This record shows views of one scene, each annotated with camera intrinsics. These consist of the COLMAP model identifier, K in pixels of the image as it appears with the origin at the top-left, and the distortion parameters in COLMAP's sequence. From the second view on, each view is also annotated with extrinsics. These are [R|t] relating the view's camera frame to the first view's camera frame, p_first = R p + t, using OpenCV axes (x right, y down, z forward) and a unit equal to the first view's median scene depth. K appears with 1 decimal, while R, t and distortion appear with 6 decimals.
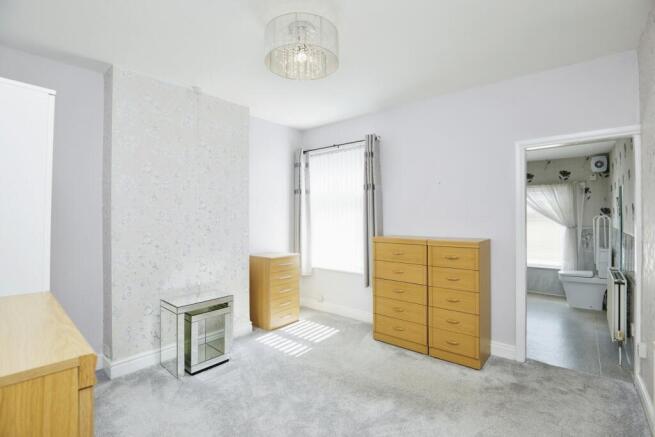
lens RADIAL K [[307.7, 0, 331.1], [0, 307.7, 215.5], [0, 0, 1]] dist [-0.020174, -0.000002]
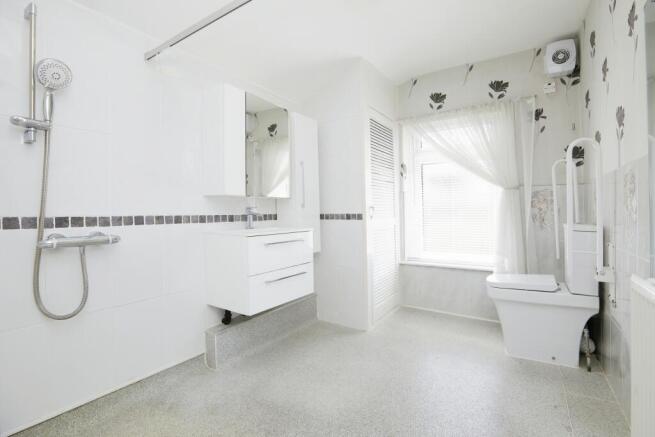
lens RADIAL K [[307.7, 0, 331.1], [0, 307.7, 215.5], [0, 0, 1]] dist [-0.020174, -0.000002]
pose [[0.993401, -0.030613, 0.110536, 0.432395], [0.028920, 0.999439, 0.016891, 0.068081], [-0.110991, -0.013583, 0.993729, 0.525838]]
